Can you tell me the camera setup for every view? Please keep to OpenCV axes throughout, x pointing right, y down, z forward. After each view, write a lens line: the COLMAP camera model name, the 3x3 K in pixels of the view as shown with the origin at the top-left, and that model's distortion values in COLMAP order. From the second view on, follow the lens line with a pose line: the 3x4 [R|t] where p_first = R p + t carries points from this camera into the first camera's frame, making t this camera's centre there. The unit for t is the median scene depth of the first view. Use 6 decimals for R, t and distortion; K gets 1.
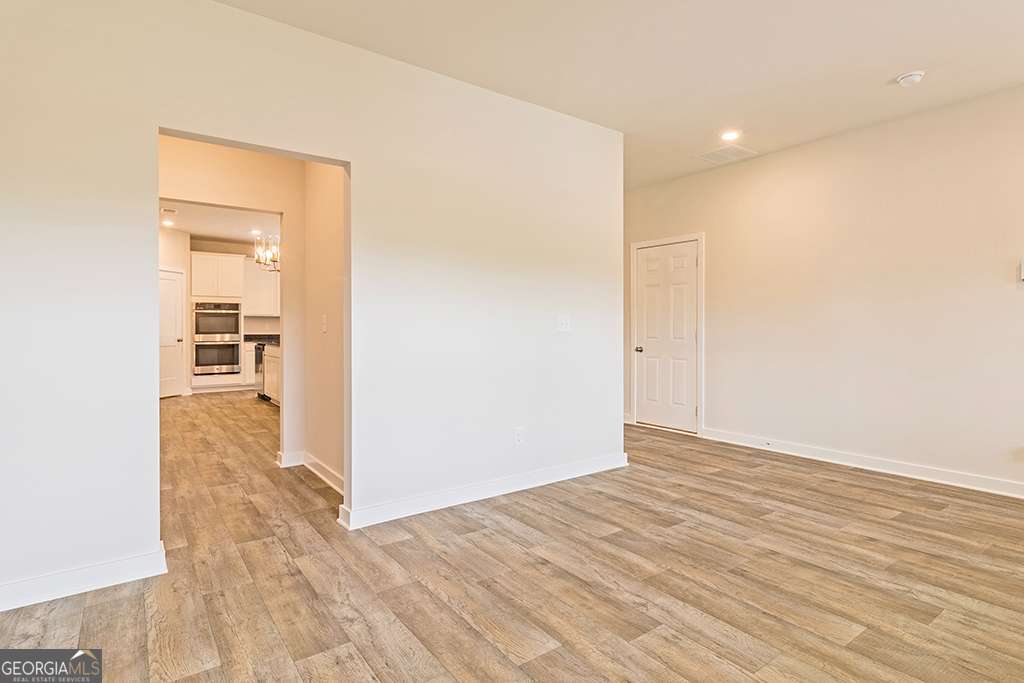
lens RADIAL K [[524.7, 0, 515.7], [0, 524.7, 337.9], [0, 0, 1]] dist [0.004508, -0.000694]
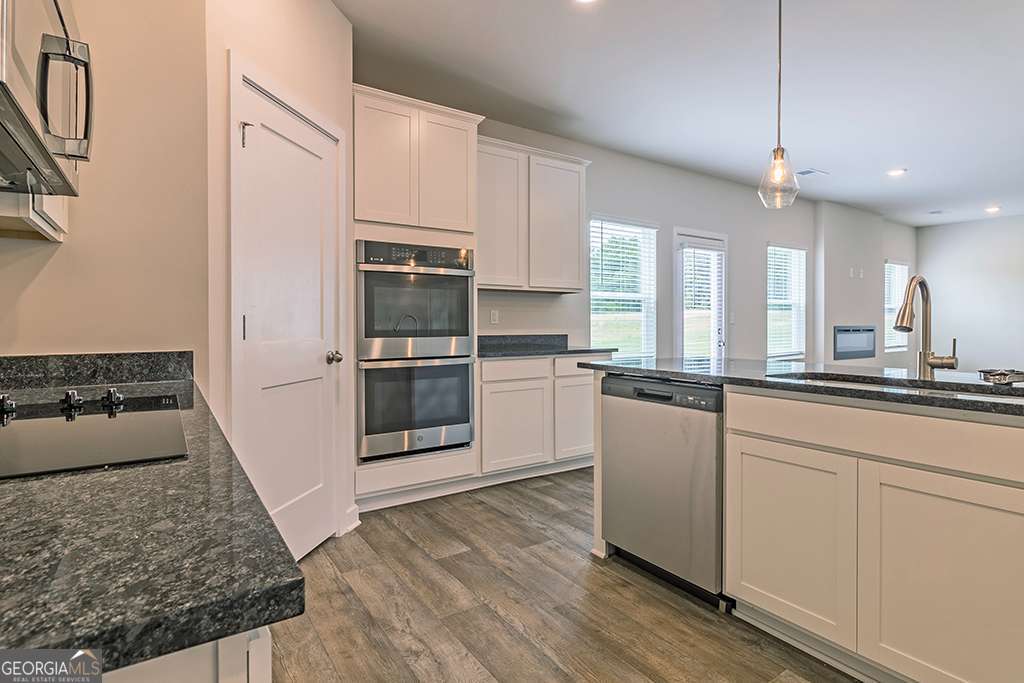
lens RADIAL K [[524.7, 0, 539.8], [0, 524.7, 352.2], [0, 0, 1]] dist [0.004508, -0.000694]
pose [[0.999954, 0.008467, -0.004463, -0.099771], [-0.008280, 0.999151, 0.040353, -0.002353], [0.004801, -0.040314, 0.999176, 0.135215]]
